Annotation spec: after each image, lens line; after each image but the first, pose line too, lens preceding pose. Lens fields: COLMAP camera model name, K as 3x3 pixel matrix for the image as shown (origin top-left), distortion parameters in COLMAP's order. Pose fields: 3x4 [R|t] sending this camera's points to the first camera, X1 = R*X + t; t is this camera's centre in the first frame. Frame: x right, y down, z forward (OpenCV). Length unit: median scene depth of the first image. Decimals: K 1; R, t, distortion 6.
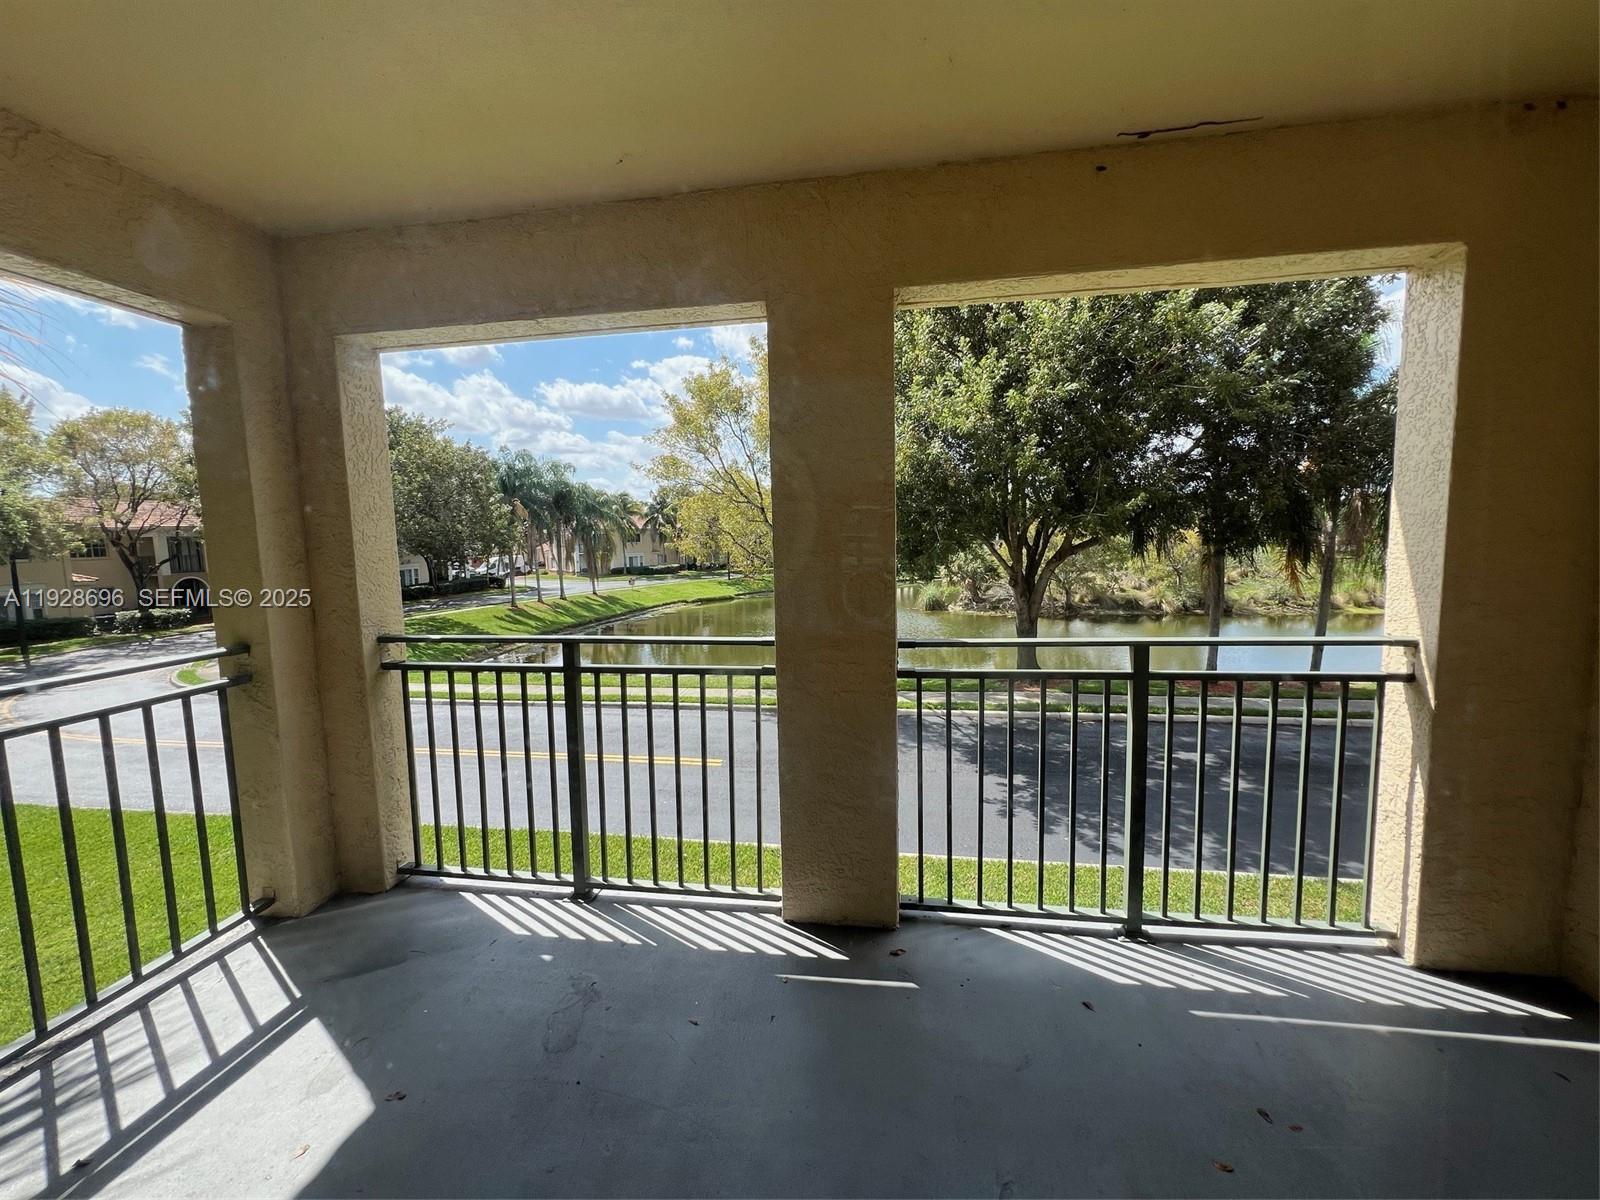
lens RADIAL K [[648.4, 0, 805.7], [0, 648.4, 597.4], [0, 0, 1]] dist [-0.000166, 0.001596]
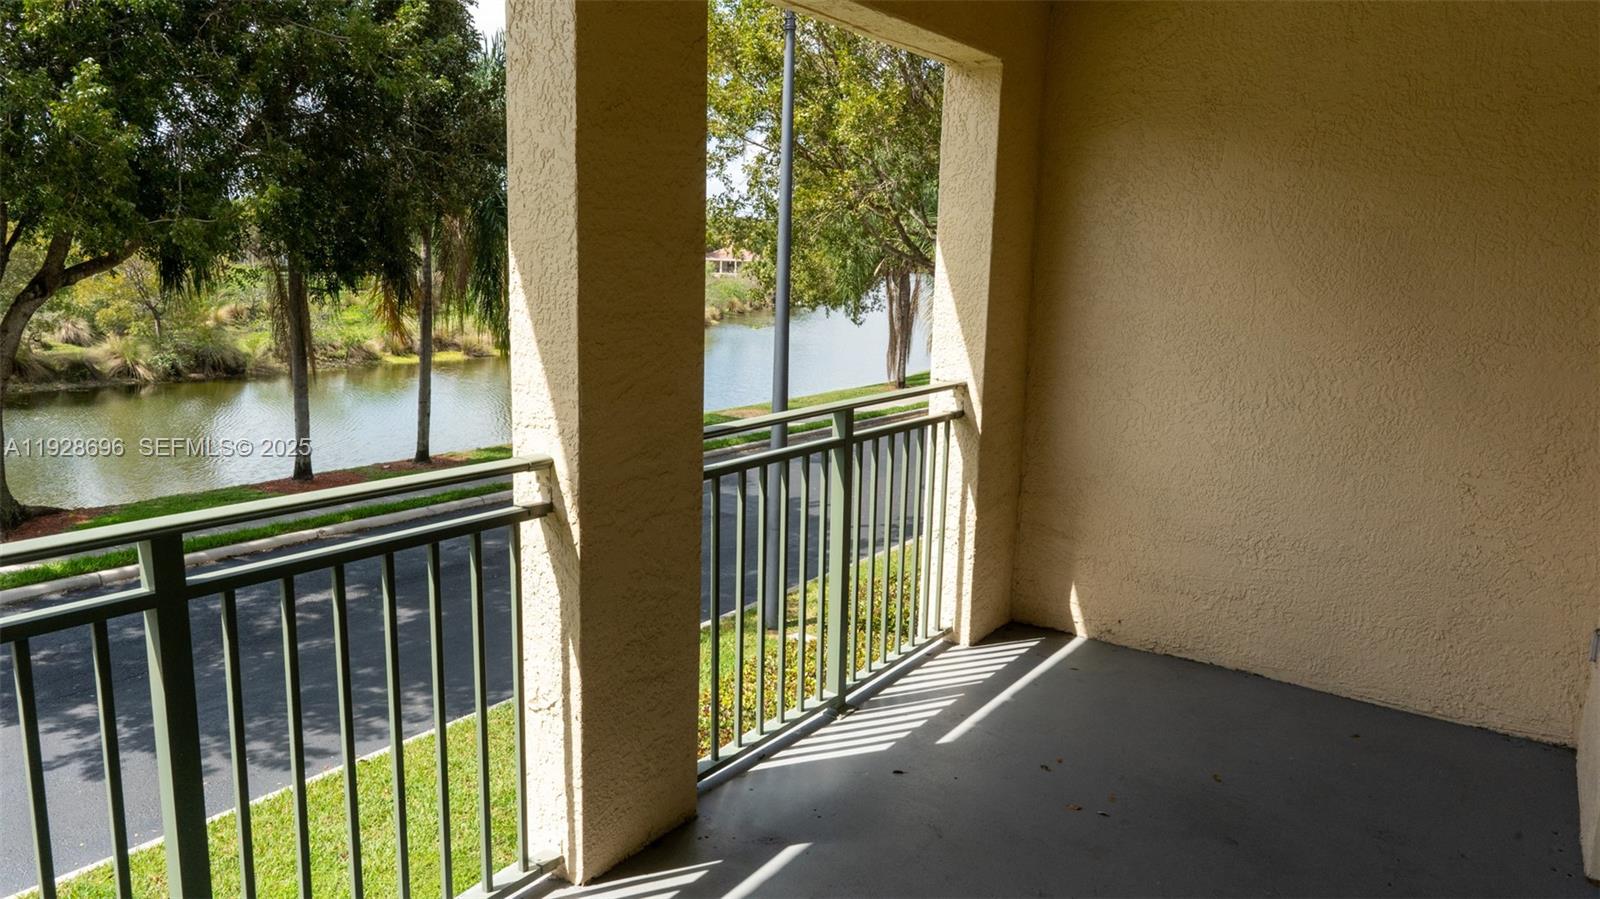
lens RADIAL K [[1066.6, 0, 796.0], [0, 1066.6, 447.2], [0, 0, 1]] dist [0.002095, 0.005297]
pose [[0.453952, -0.126968, 0.881933, -0.119418], [0.048198, 0.991845, 0.117983, -0.007935], [-0.889721, -0.011052, 0.456370, 0.046299]]
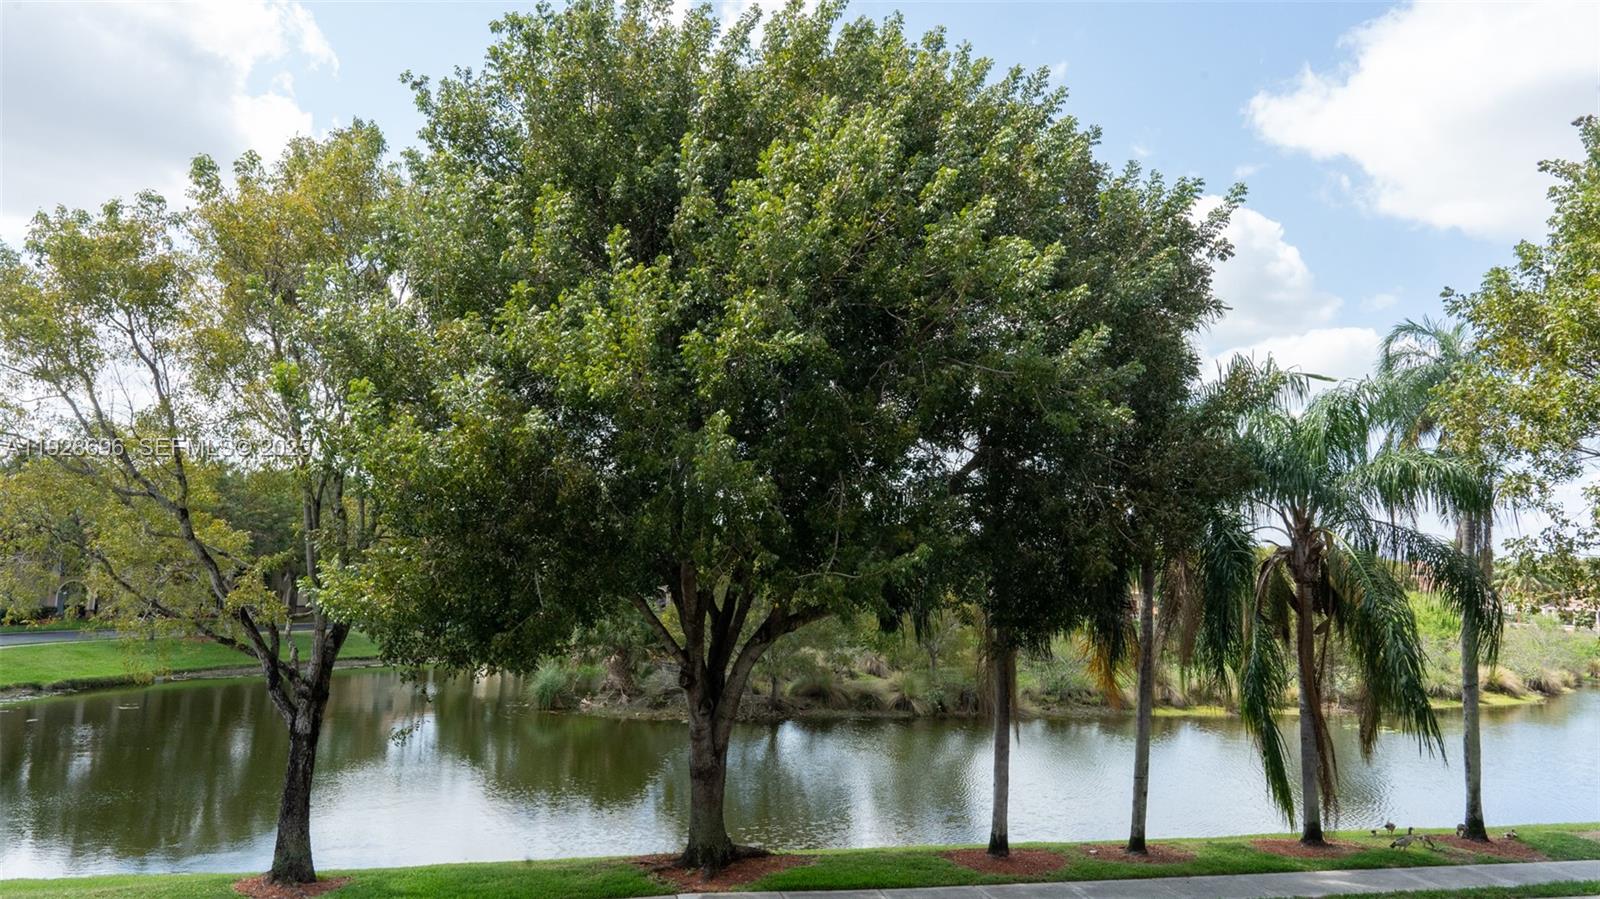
lens RADIAL K [[1066.6, 0, 800.1], [0, 1066.6, 447.5], [0, 0, 1]] dist [0.002095, 0.005297]
pose [[0.917050, 0.096408, 0.386942, 0.042194], [-0.013614, 0.977339, -0.211241, -0.026499], [-0.398539, 0.188451, 0.897582, 0.122395]]
